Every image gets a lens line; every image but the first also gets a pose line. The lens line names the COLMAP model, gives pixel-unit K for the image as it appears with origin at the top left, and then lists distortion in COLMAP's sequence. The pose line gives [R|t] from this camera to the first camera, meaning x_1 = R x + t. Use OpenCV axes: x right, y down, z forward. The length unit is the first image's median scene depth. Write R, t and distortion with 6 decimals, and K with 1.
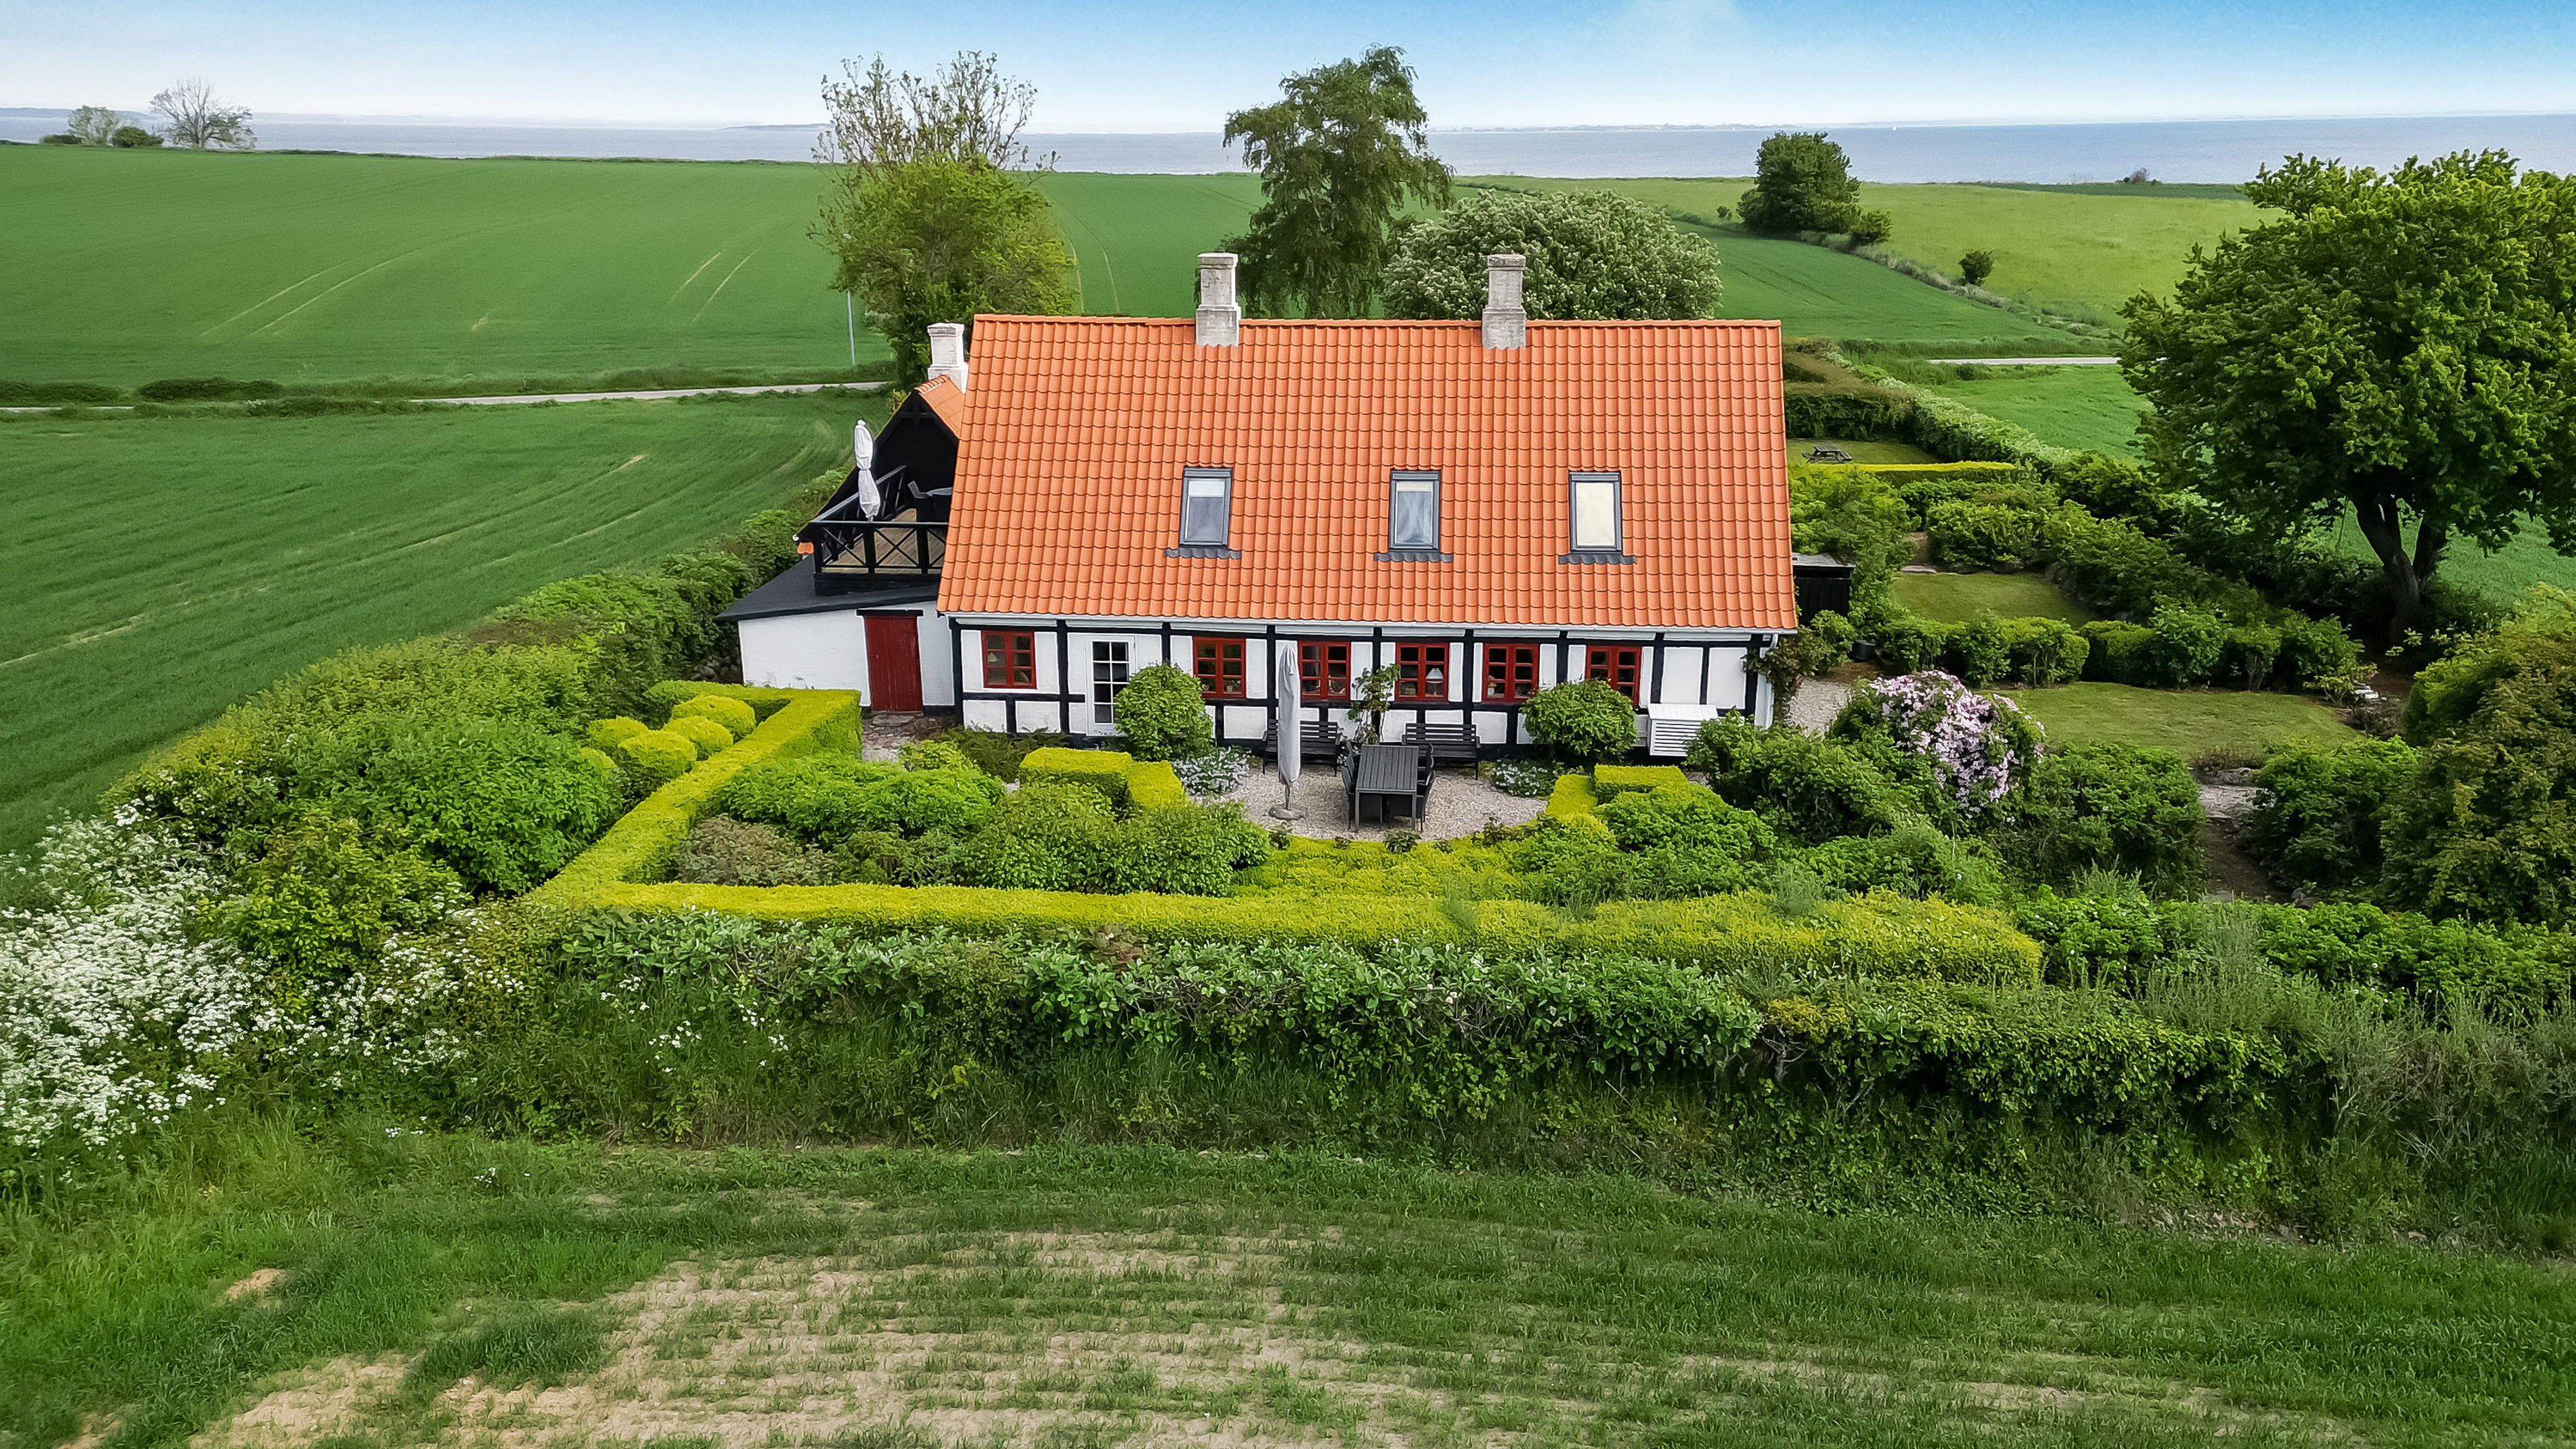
lens RADIAL K [[1888.4, 0, 1288.0], [0, 1888.4, 724.5], [0, 0, 1]] dist [0.109092, -0.093781]
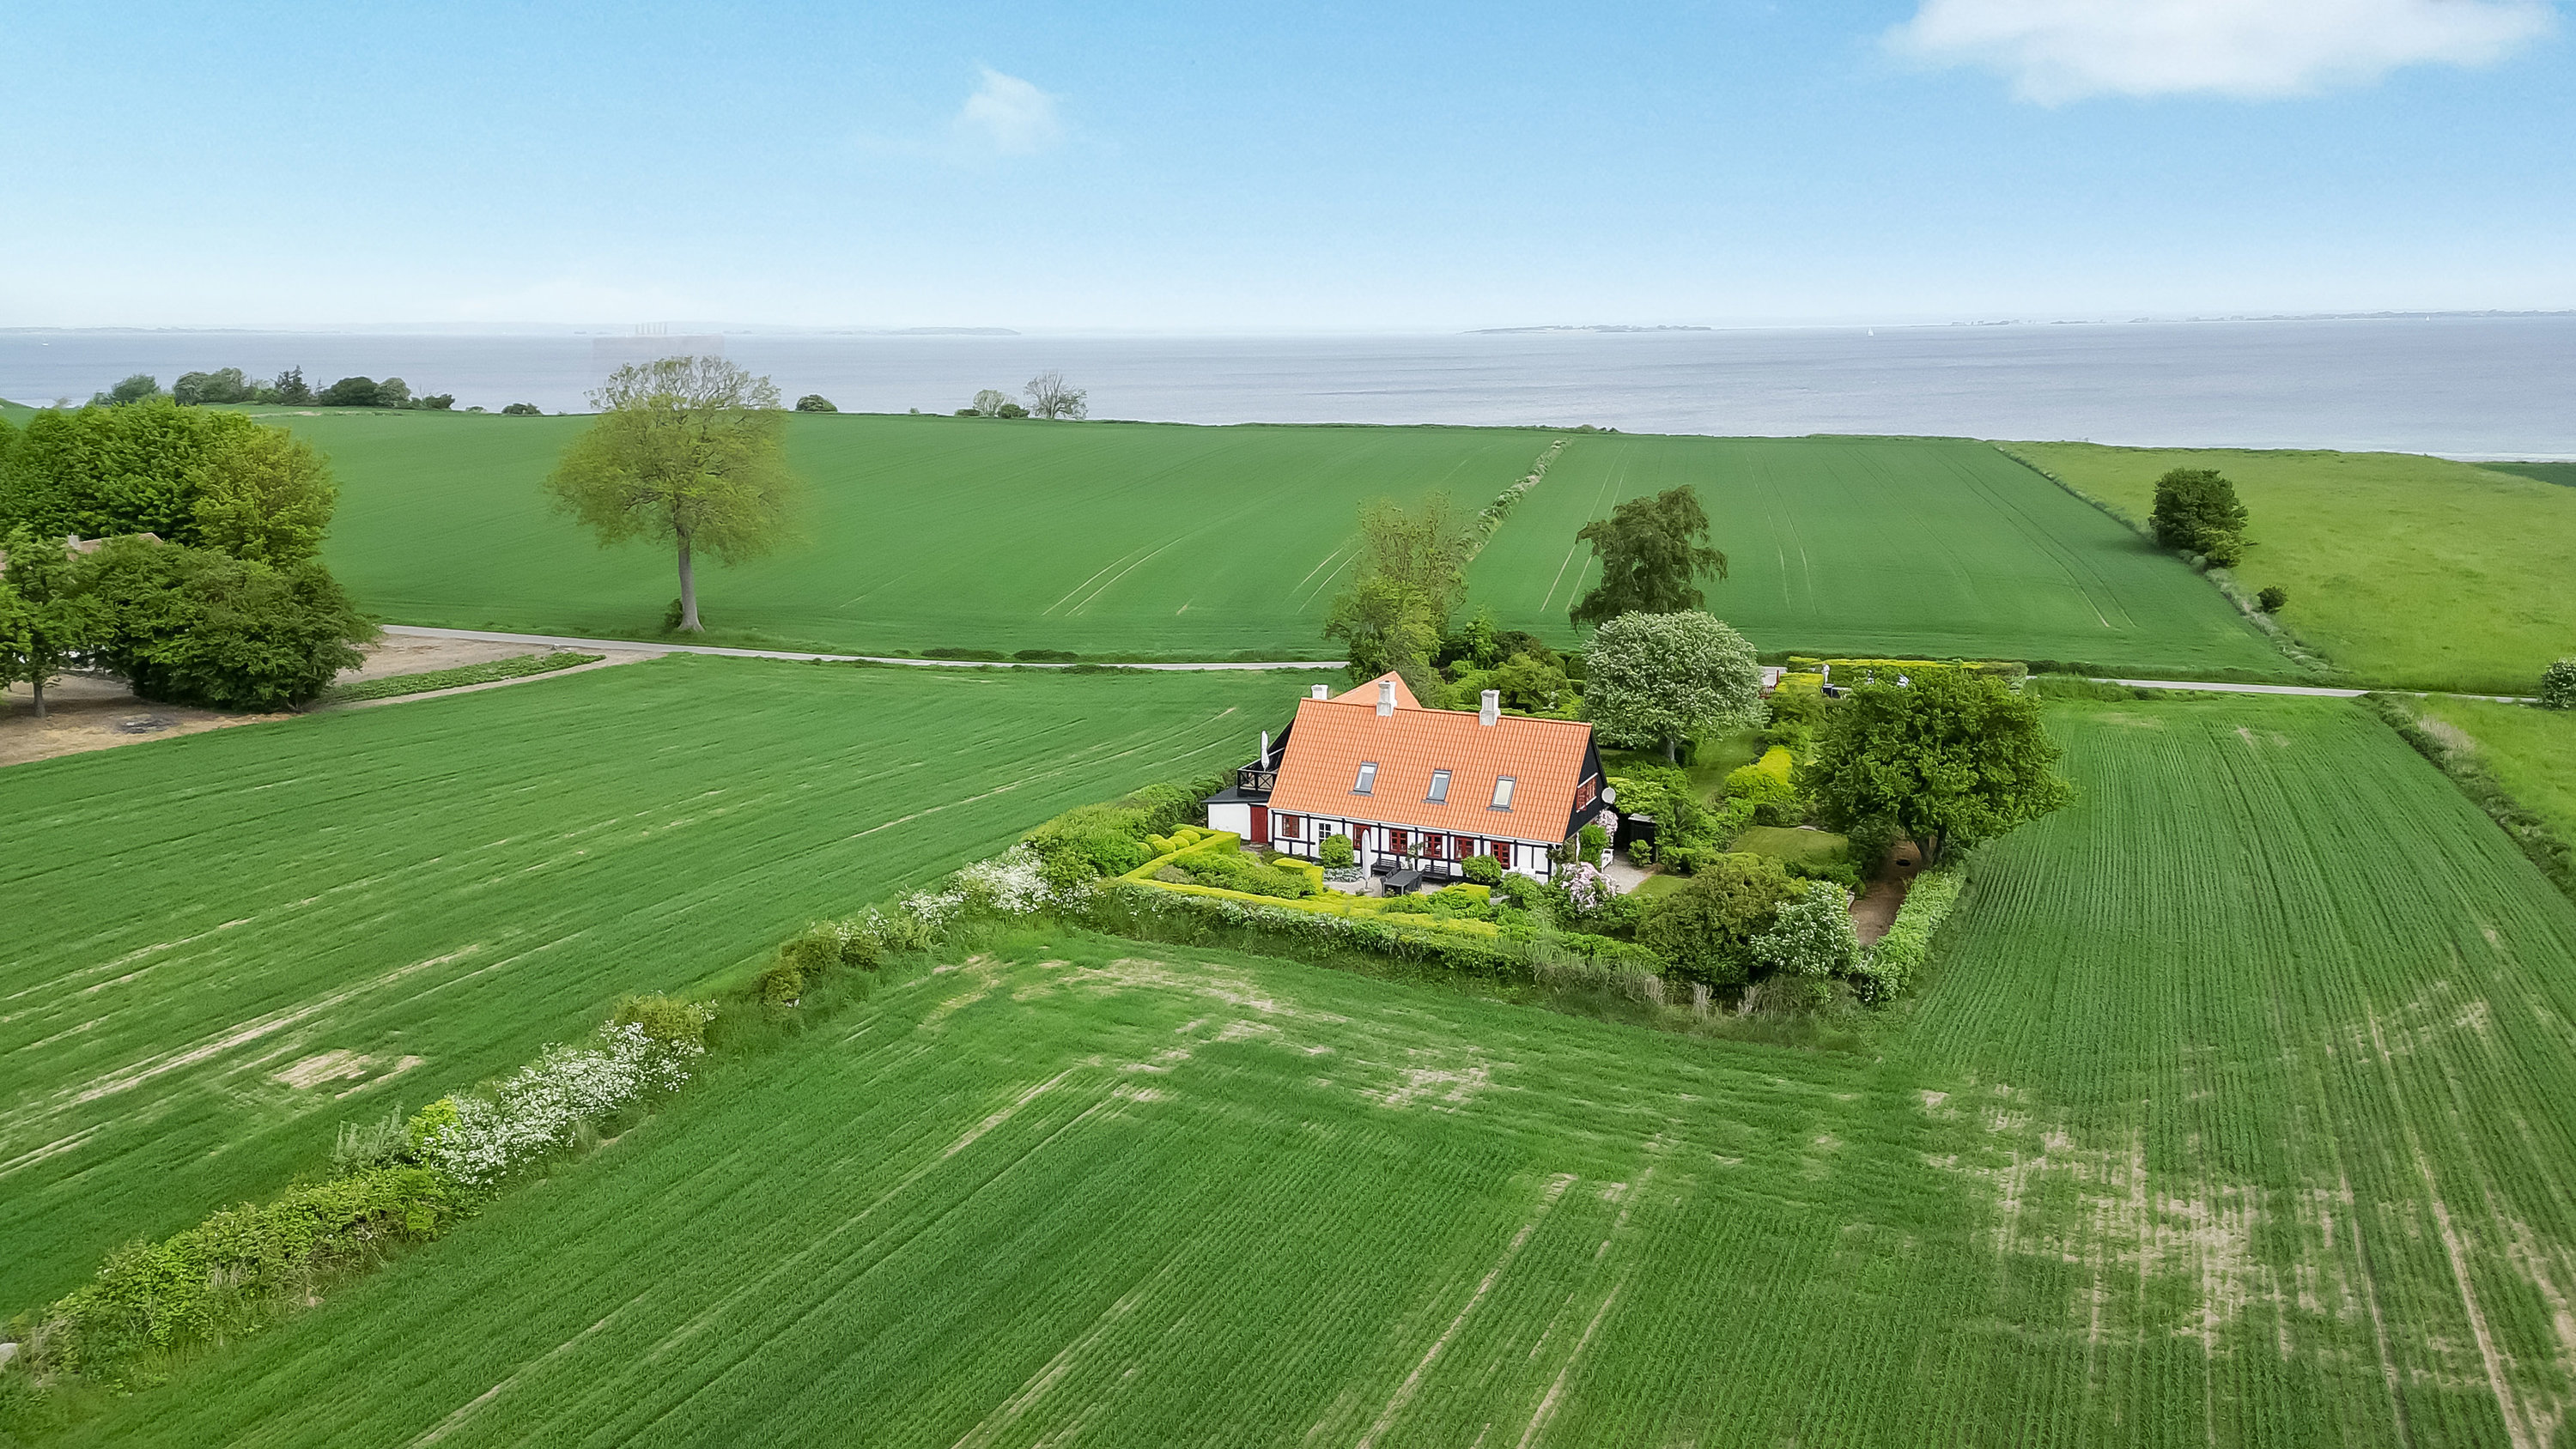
lens RADIAL K [[1844.0, 0, 1285.0], [0, 1844.0, 727.0], [0, 0, 1]] dist [0.101518, -0.071537]
pose [[0.932741, 0.072962, -0.353087, 0.819652], [-0.104140, 0.992089, -0.070097, 0.010973], [0.345179, 0.102153, 0.932961, -1.597475]]
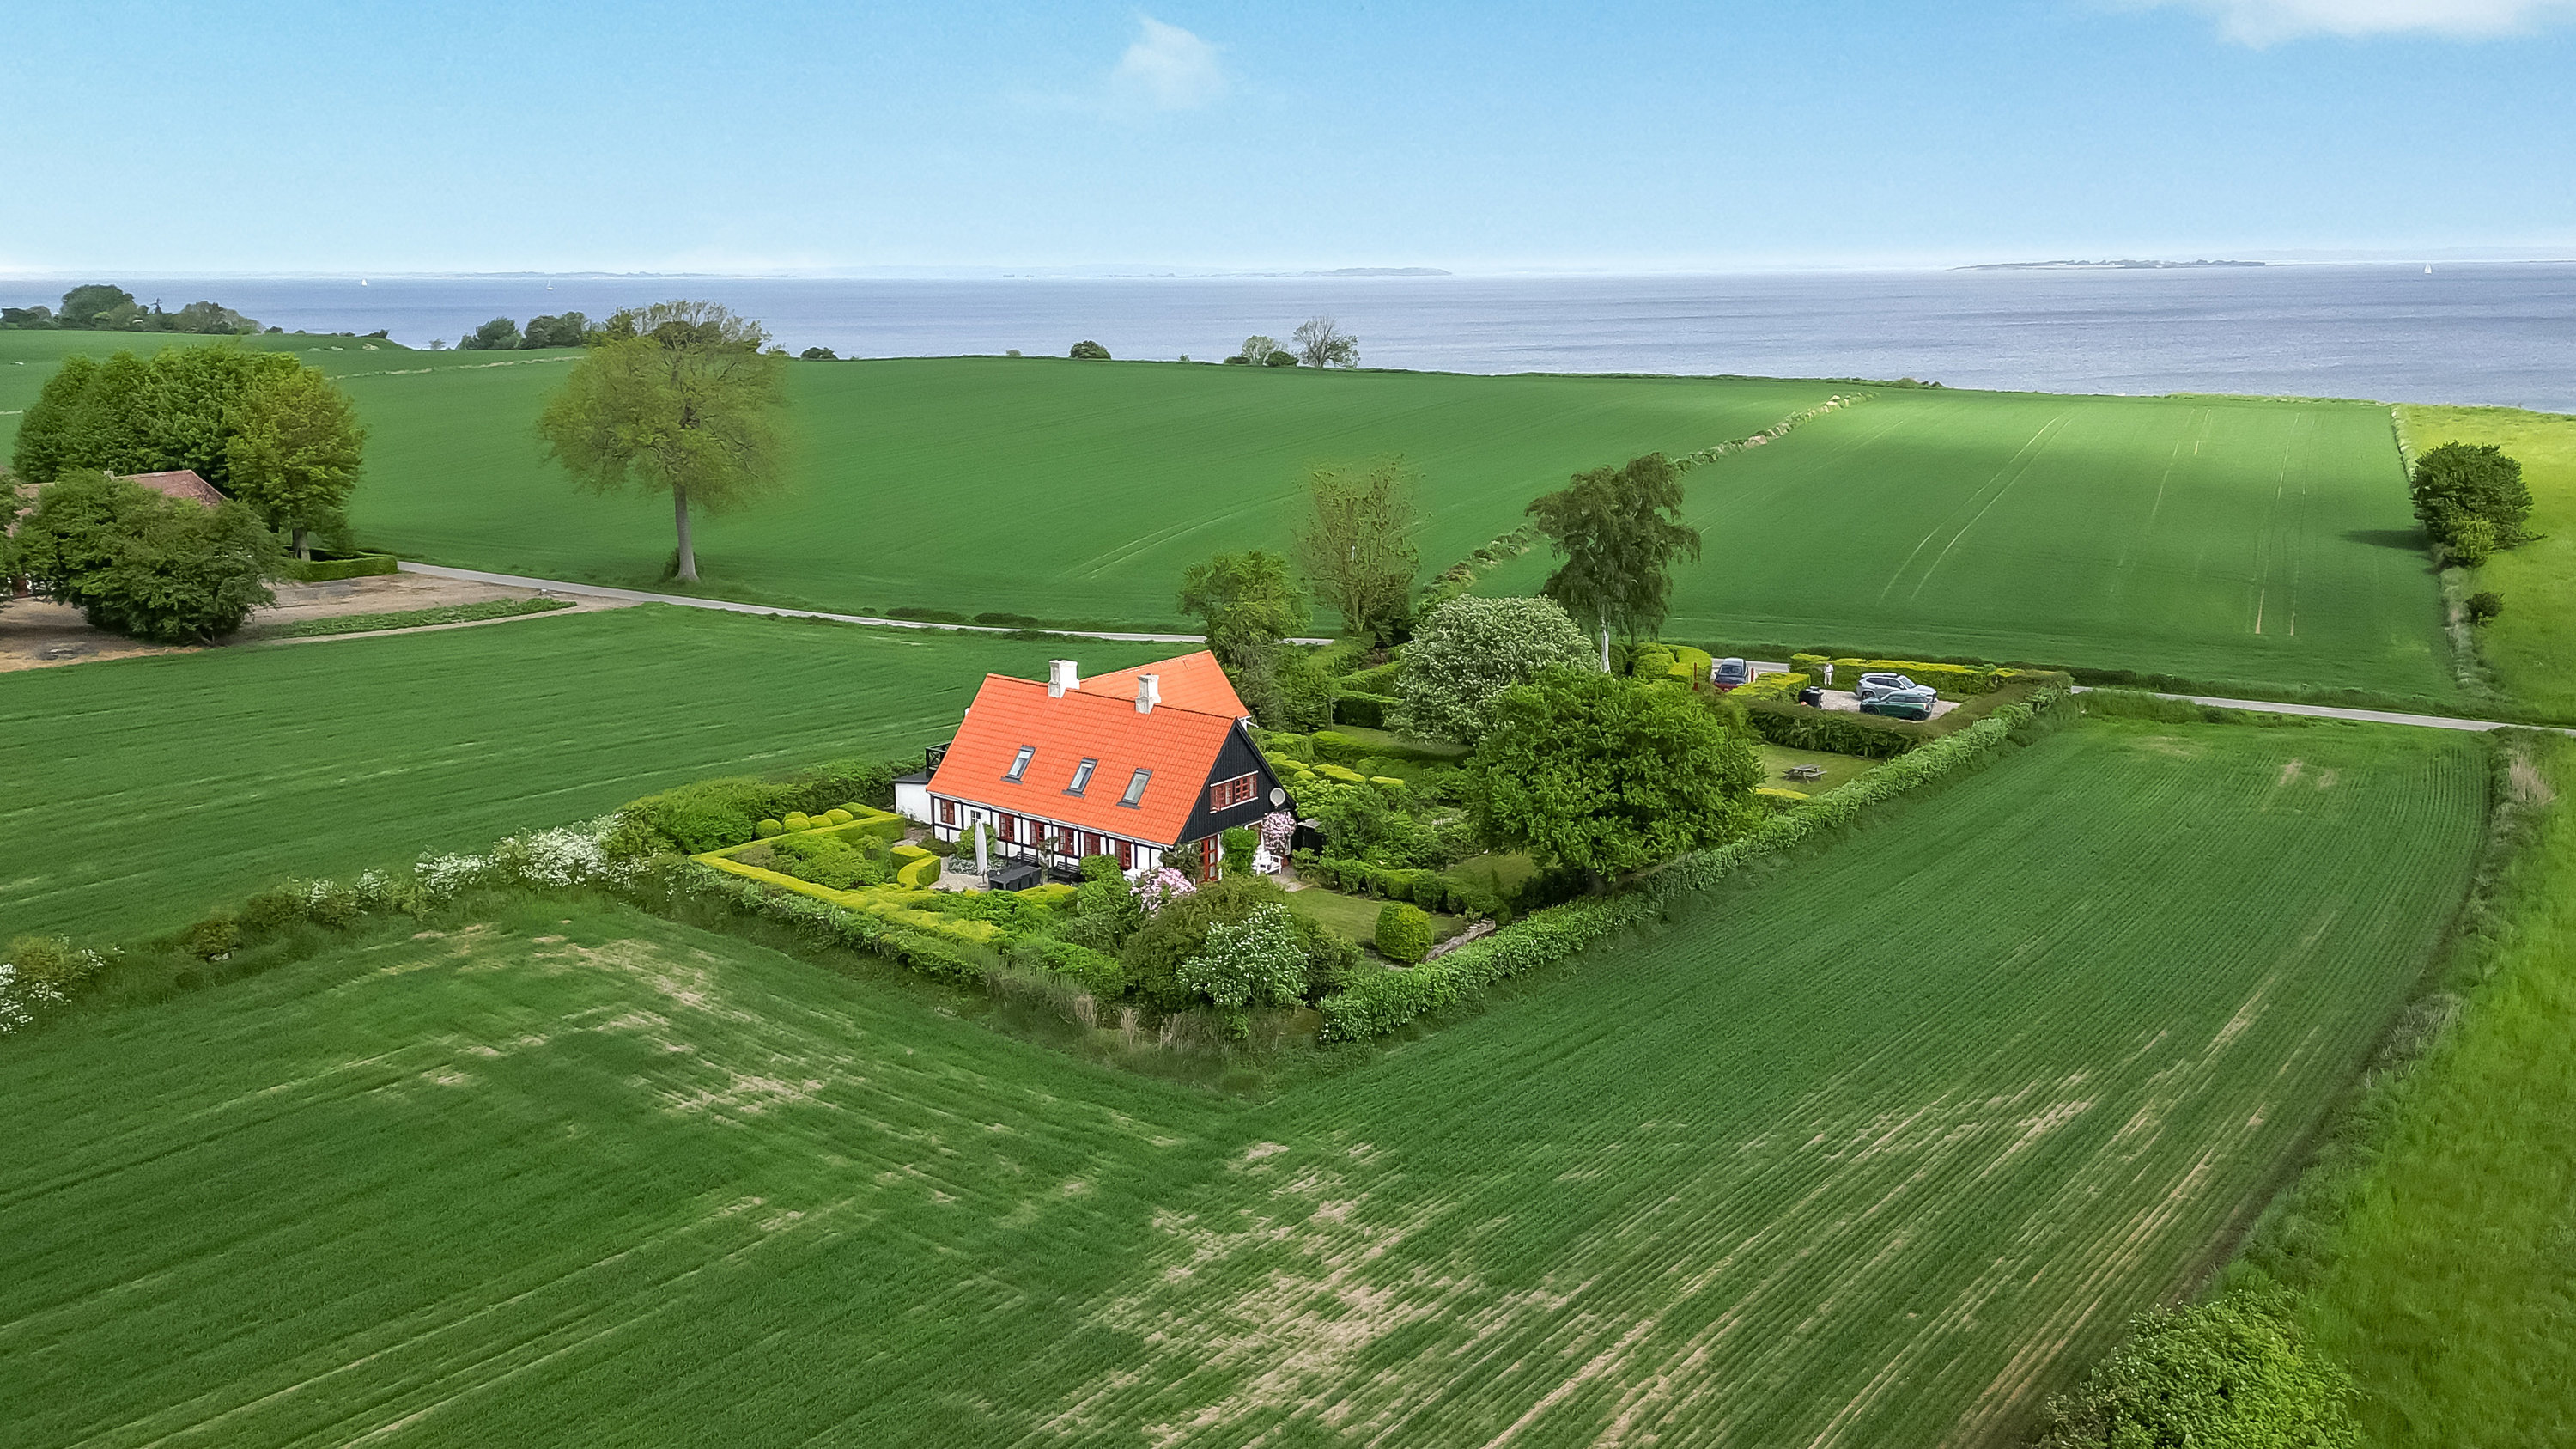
lens RADIAL K [[2001.2, 0, 1291.7], [0, 2001.2, 722.9], [0, 0, 1]] dist [0.103254, -0.119264]
pose [[0.829694, 0.120365, -0.545087, 1.787440], [-0.162989, 0.986162, -0.030329, -0.153608], [0.533893, 0.114007, 0.837831, -1.092483]]
